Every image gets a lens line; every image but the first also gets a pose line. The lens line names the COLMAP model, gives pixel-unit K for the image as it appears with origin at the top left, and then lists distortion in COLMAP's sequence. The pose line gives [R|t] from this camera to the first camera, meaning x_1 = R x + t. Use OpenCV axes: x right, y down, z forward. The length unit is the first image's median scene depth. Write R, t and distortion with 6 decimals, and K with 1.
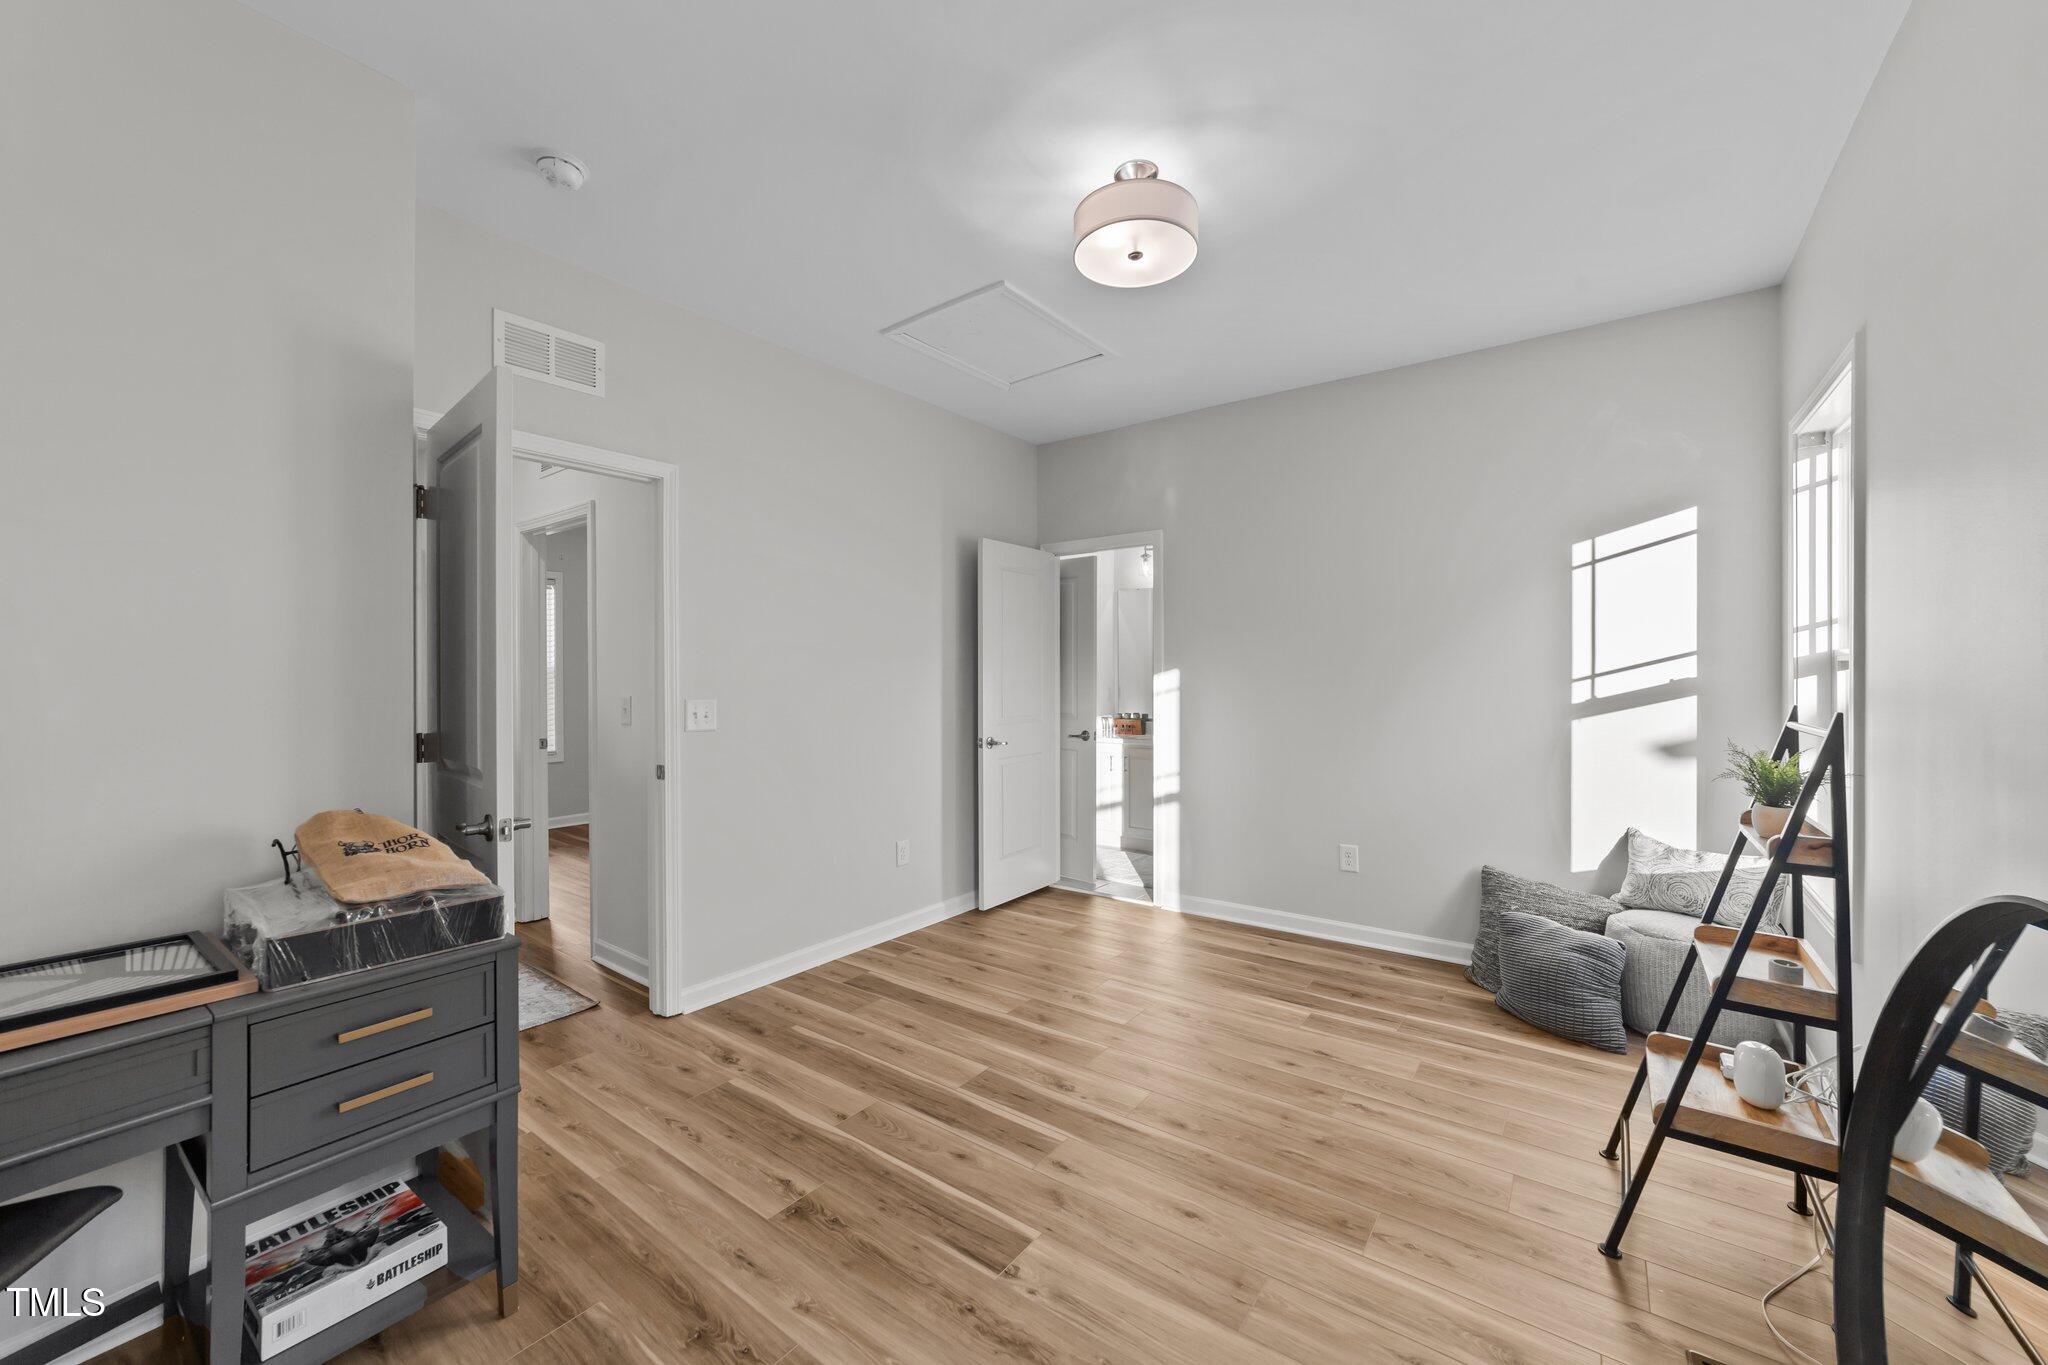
lens RADIAL K [[795.4, 0, 1023.8], [0, 795.4, 674.2], [0, 0, 1]] dist [-0.006034, 0.004393]
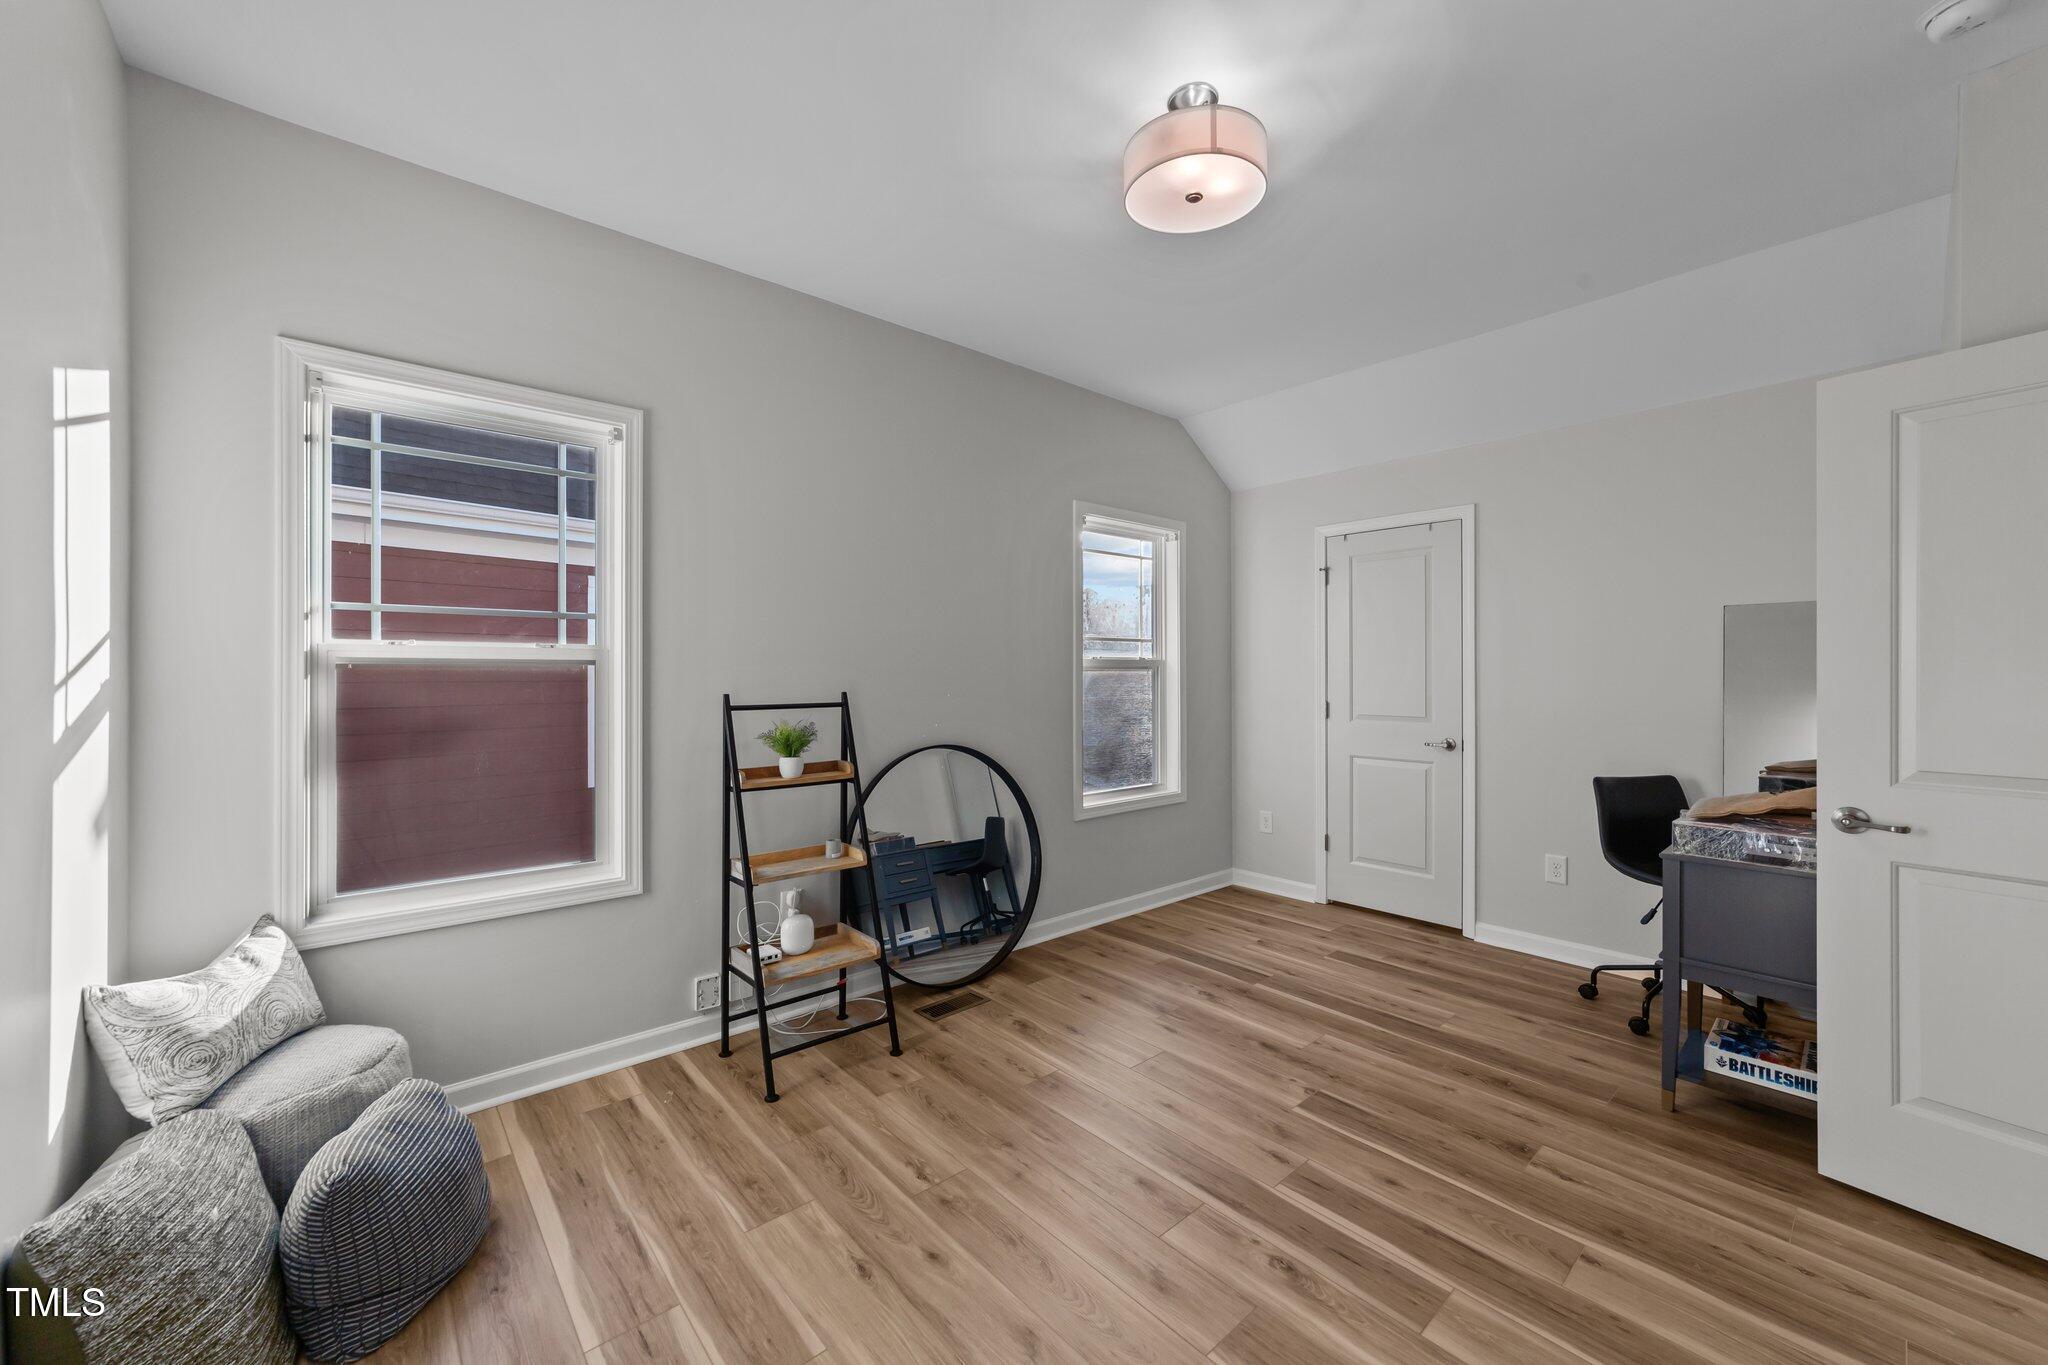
lens RADIAL K [[795.4, 0, 1025.2], [0, 795.4, 672.0], [0, 0, 1]] dist [-0.006034, 0.004393]
pose [[-0.977595, 0.000759, 0.210493, 0.147267], [0.001497, 0.999993, 0.003351, -0.002034], [-0.210489, 0.003591, -0.977590, 2.010337]]
